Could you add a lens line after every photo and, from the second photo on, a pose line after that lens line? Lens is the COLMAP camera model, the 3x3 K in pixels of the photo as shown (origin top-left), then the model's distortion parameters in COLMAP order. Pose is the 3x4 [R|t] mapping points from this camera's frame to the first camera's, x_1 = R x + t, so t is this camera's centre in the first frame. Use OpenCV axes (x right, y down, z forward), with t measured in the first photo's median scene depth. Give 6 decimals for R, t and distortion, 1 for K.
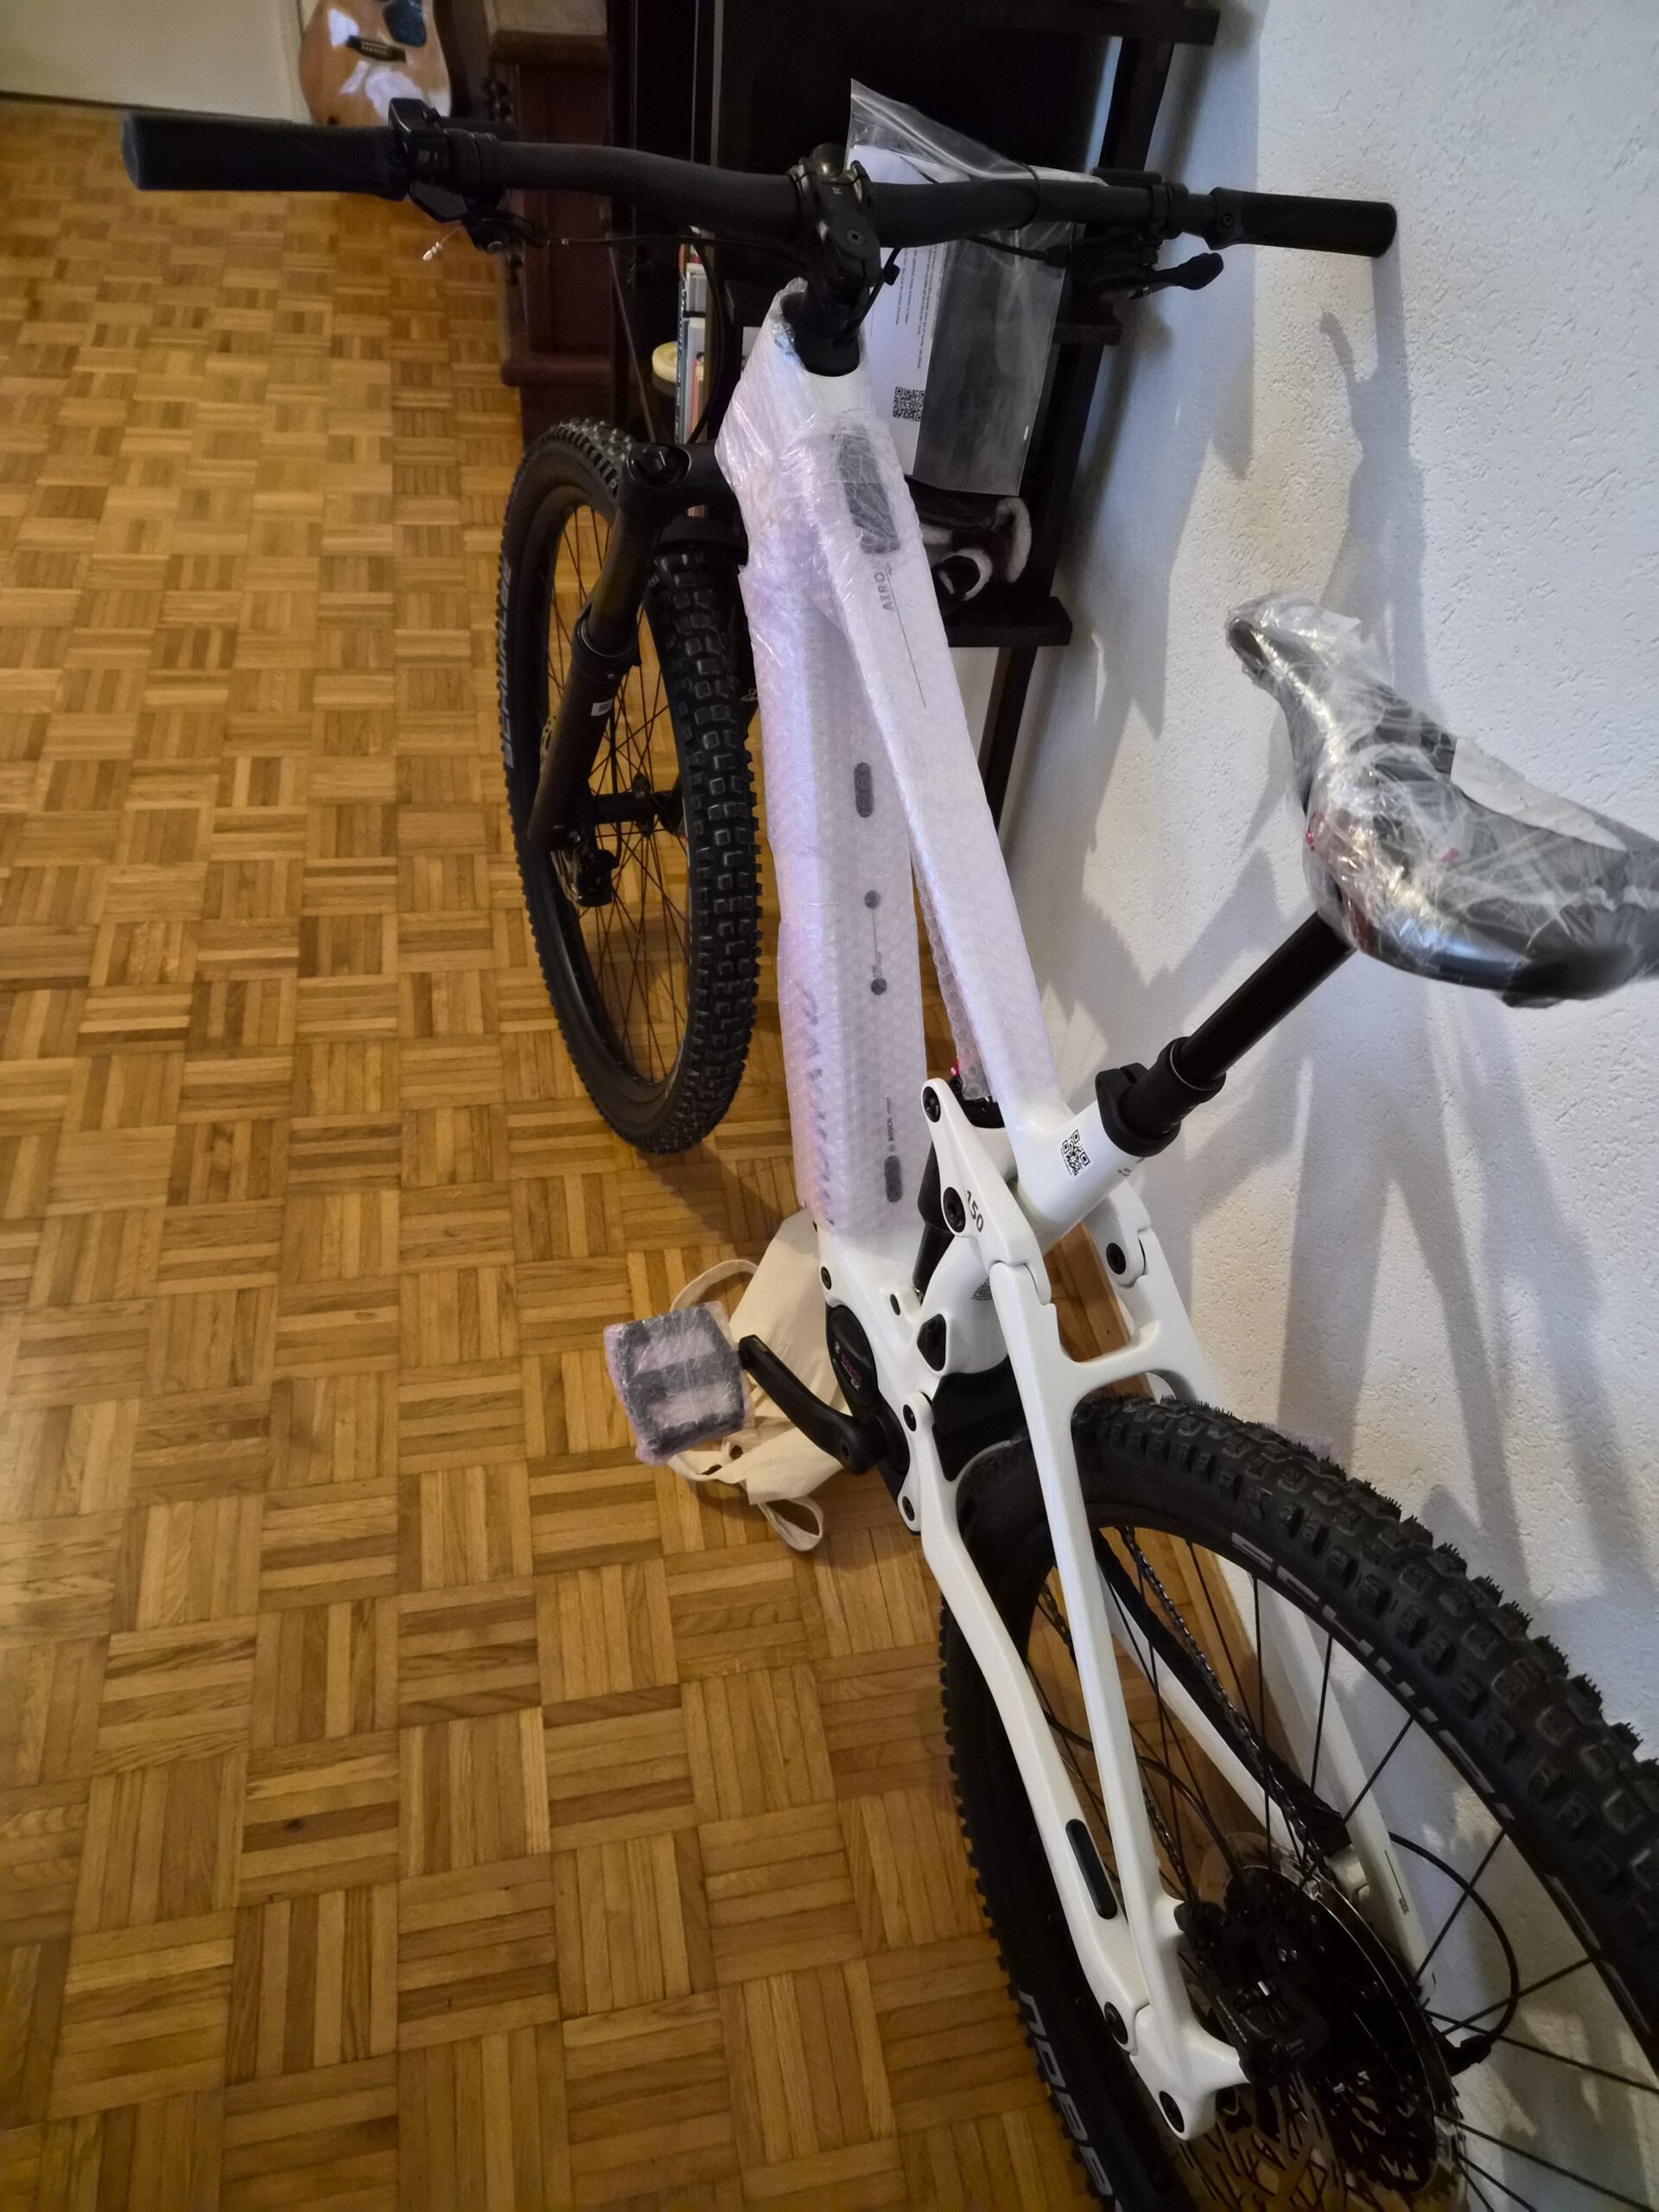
lens RADIAL K [[1479.9, 0, 842.6], [0, 1479.9, 1081.1], [0, 0, 1]] dist [0.006145, -0.021797]
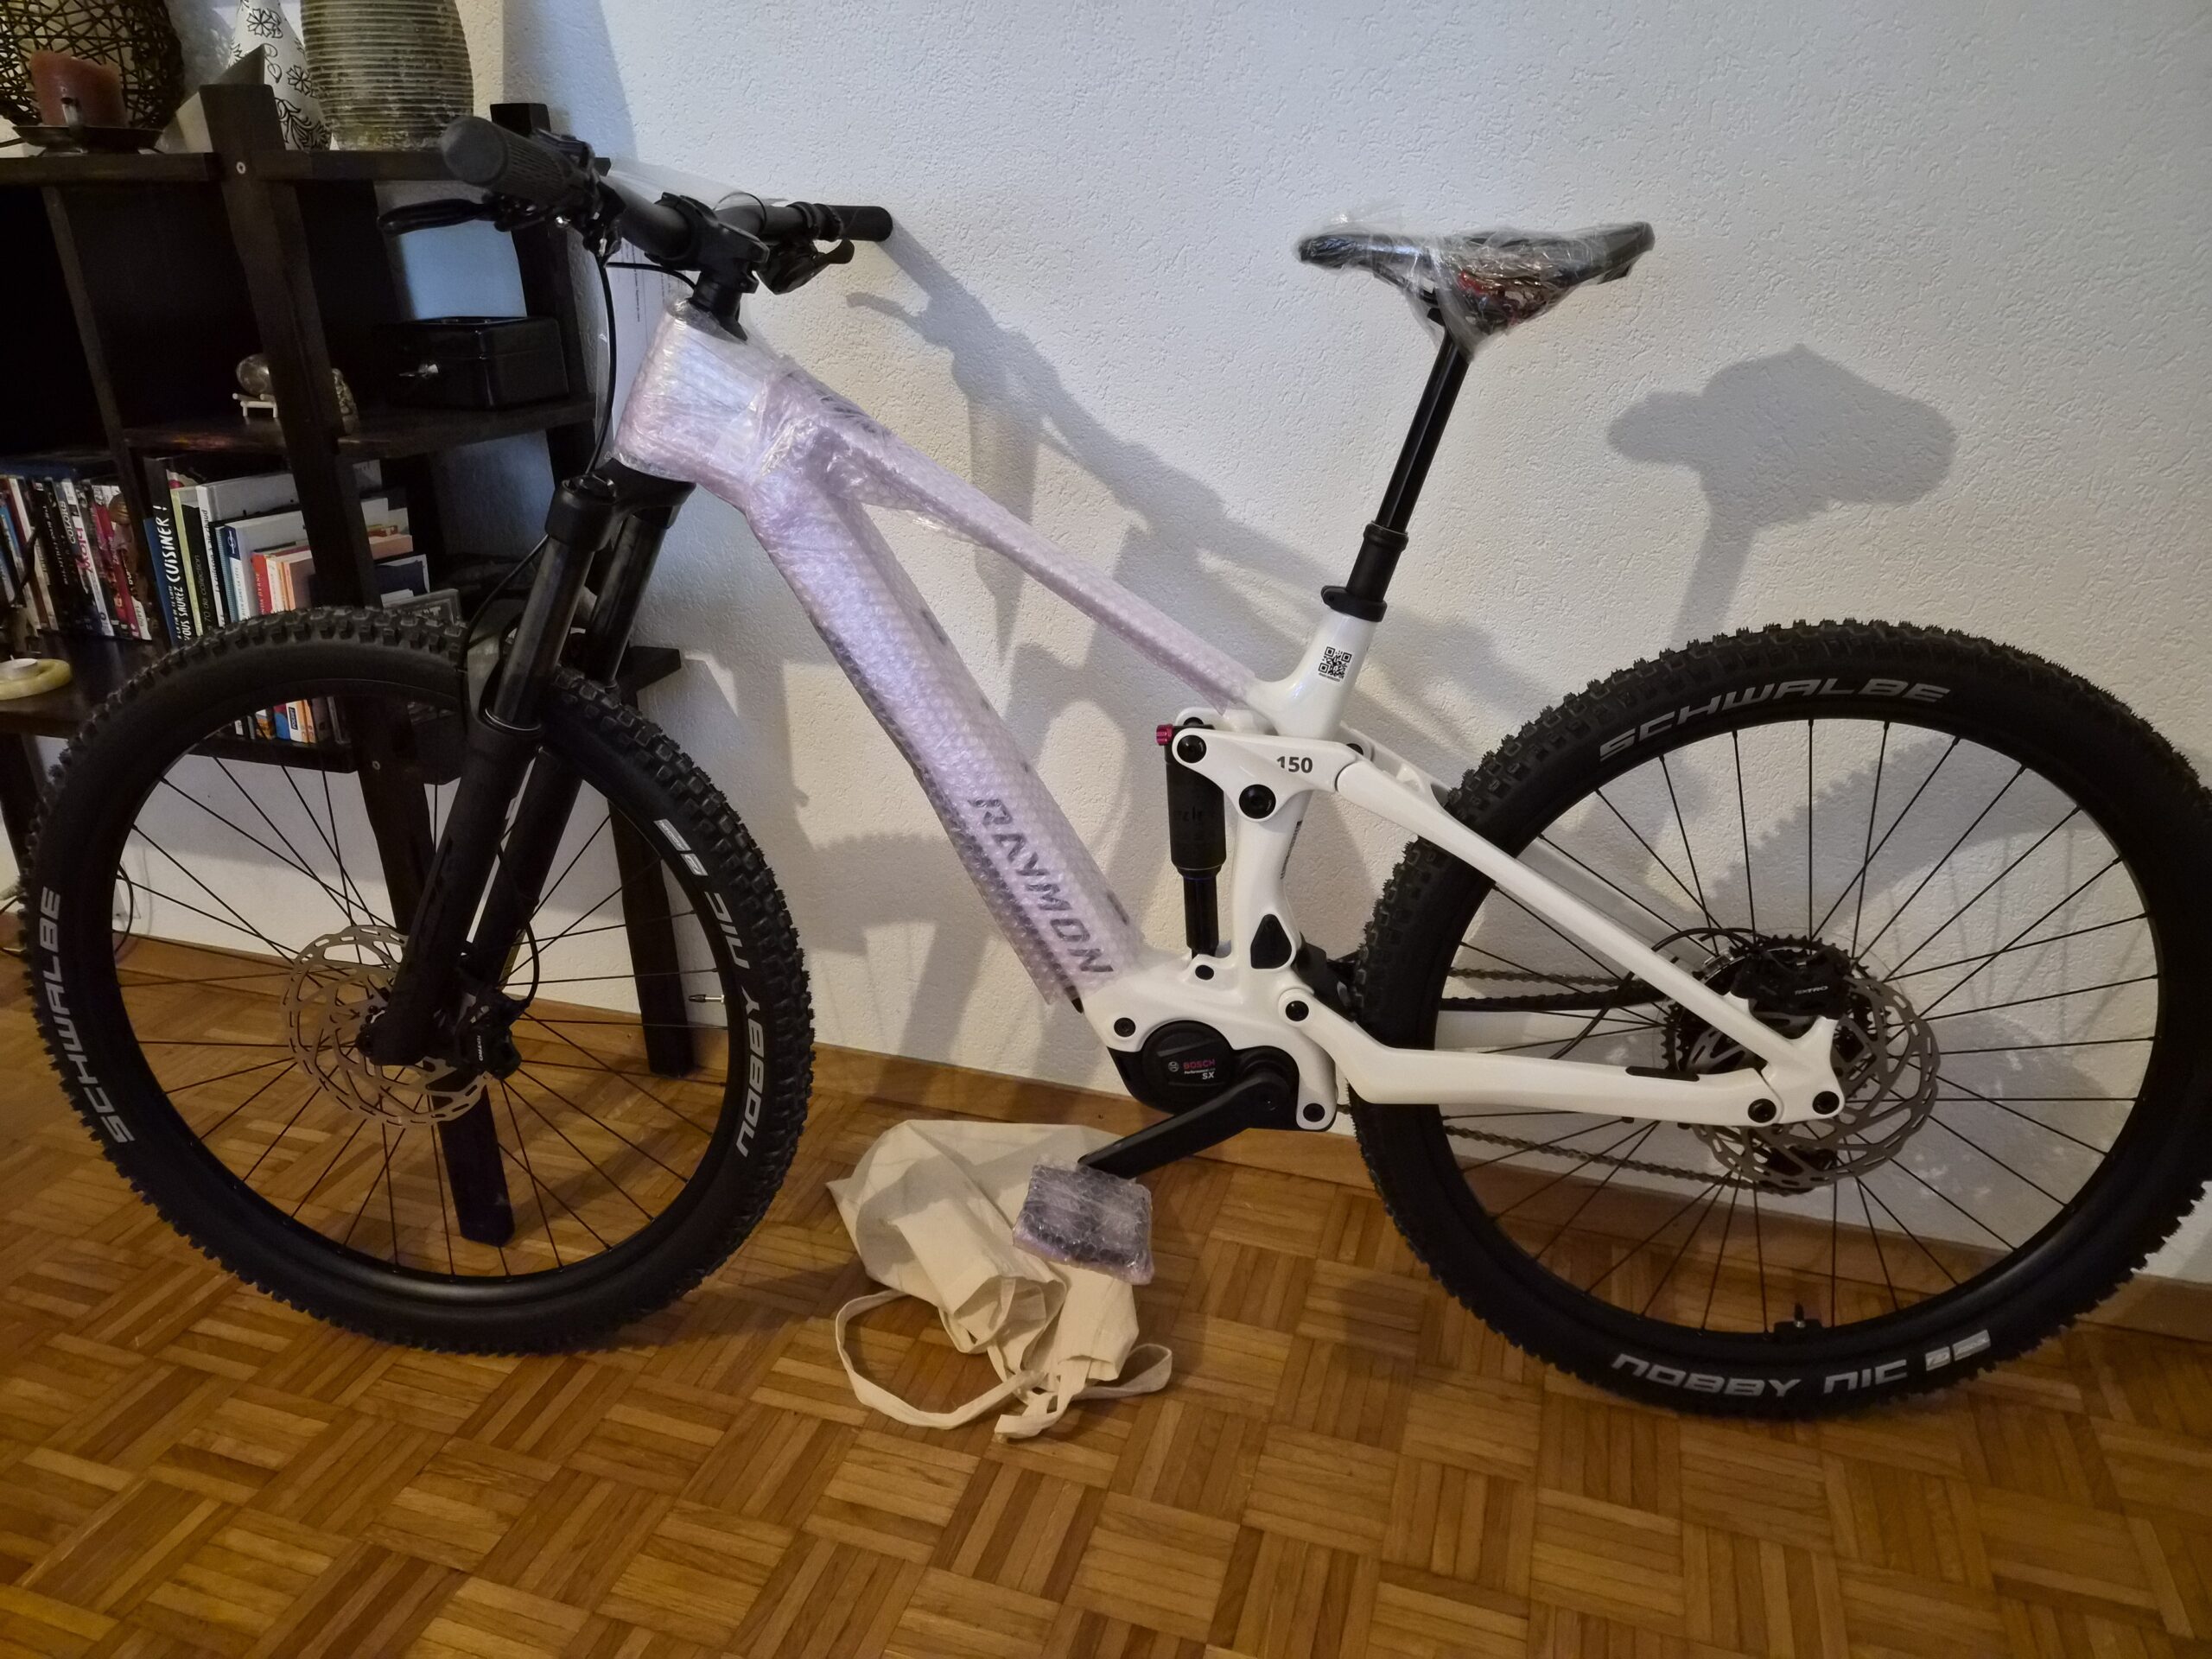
lens RADIAL K [[1493.8, 0, 1082.3], [0, 1493.8, 832.3], [0, 0, 1]] dist [0.006256, -0.001946]
pose [[0.489813, -0.434681, 0.755735, -0.733626], [0.673979, 0.738654, -0.011968, 0.015107], [-0.553024, 0.515212, 0.654768, 0.191052]]
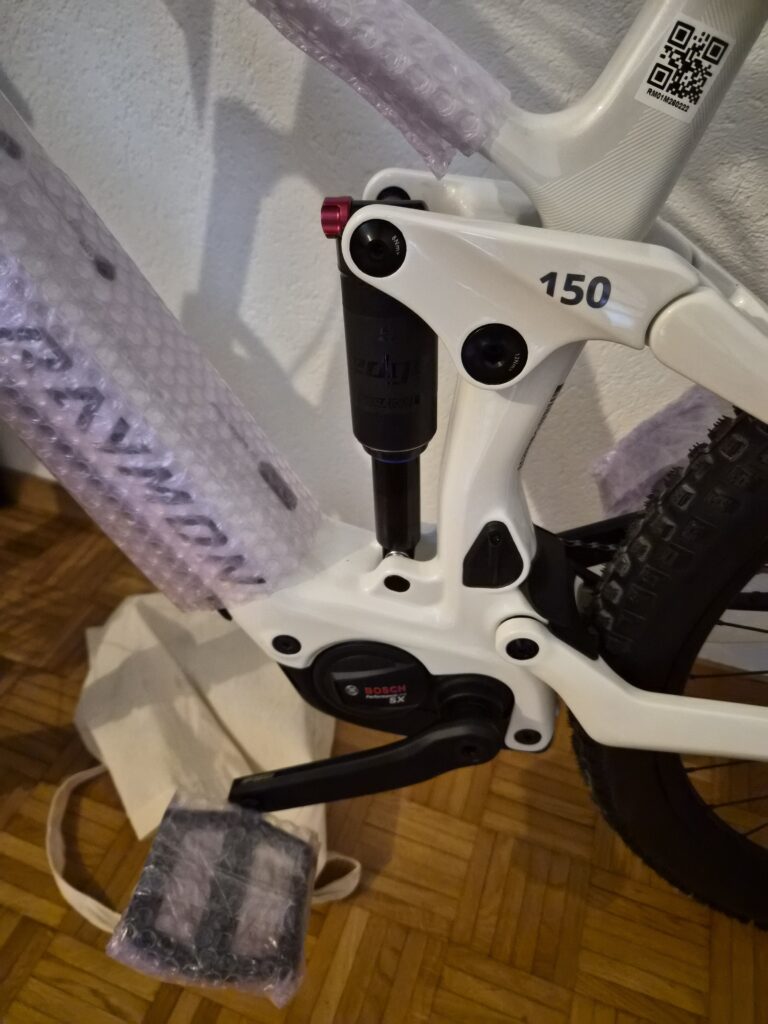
lens RADIAL K [[691.5, 0, 387.8], [0, 691.5, 517.4], [0, 0, 1]] dist [0.006256, -0.001946]
pose [[0.511582, -0.637237, 0.576379, -0.144790], [0.644542, 0.728199, 0.233006, 0.025071], [-0.568199, 0.252299, 0.783260, 0.589083]]
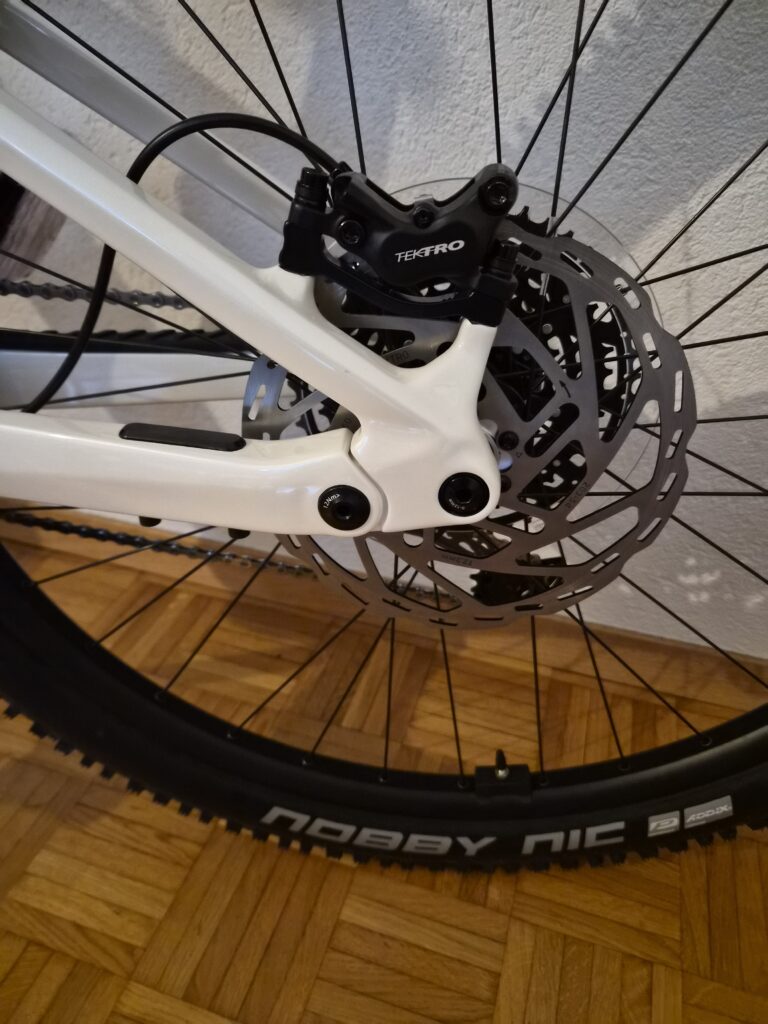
lens RADIAL K [[691.5, 0, 387.8], [0, 691.5, 517.4], [0, 0, 1]] dist [0.006256, -0.001946]
pose [[0.475164, -0.573787, 0.667074, -0.025502], [0.660843, 0.733271, 0.160001, 0.402455], [-0.580953, 0.364804, 0.727607, 0.492926]]
